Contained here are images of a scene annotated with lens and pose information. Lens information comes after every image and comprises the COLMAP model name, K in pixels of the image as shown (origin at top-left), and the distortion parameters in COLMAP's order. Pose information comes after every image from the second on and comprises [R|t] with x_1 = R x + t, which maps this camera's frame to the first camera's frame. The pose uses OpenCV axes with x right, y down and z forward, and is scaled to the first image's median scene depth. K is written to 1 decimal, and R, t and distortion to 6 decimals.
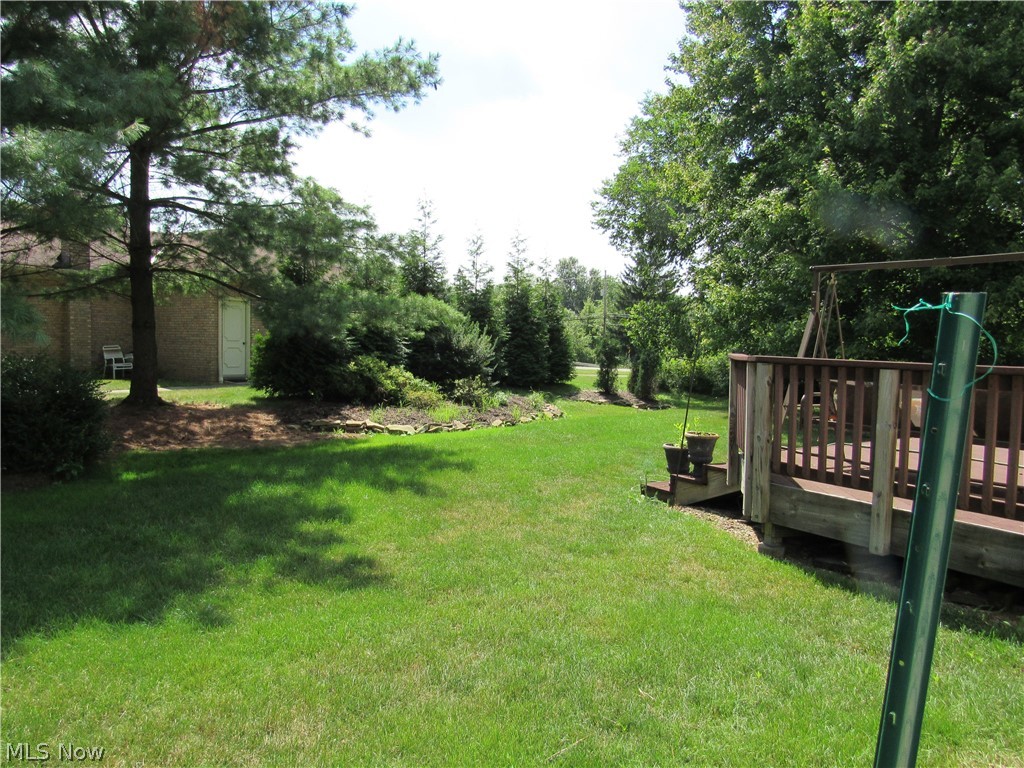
lens RADIAL K [[736.6, 0, 511.2], [0, 736.6, 391.7], [0, 0, 1]] dist [-0.023374, 0.029852]
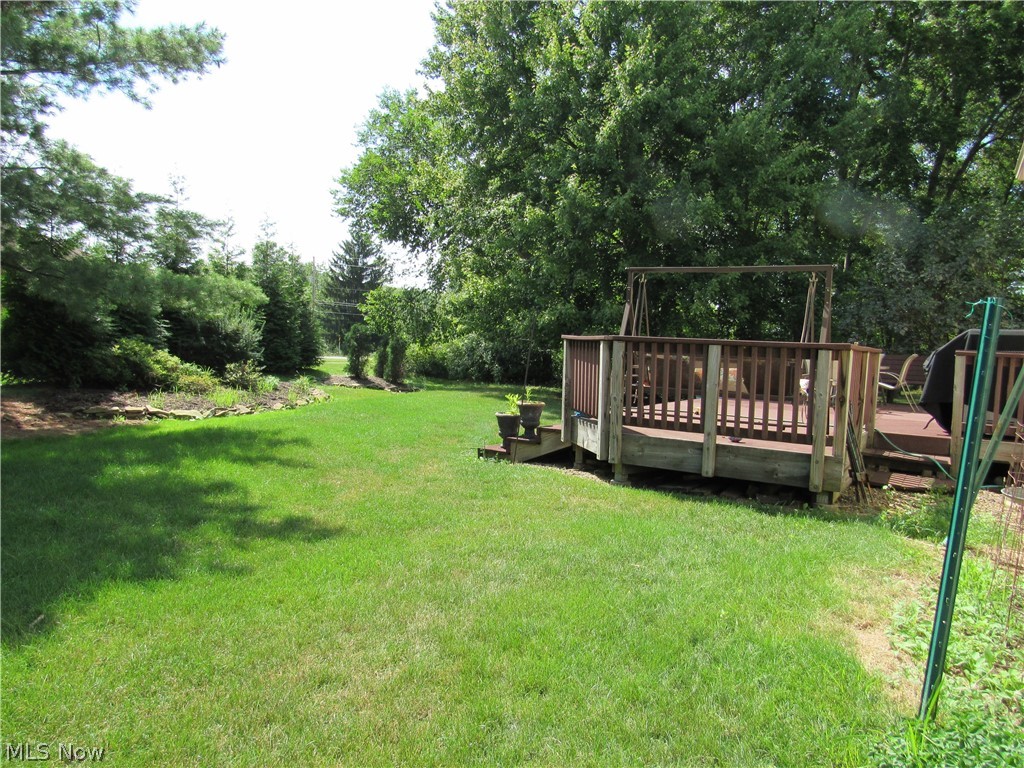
lens RADIAL K [[736.6, 0, 502.0], [0, 736.6, 380.6], [0, 0, 1]] dist [-0.023374, 0.029852]
pose [[0.924498, -0.014877, 0.380895, -0.133337], [0.014414, 0.999888, 0.004067, 0.008745], [-0.380913, 0.001730, 0.924609, -0.051287]]
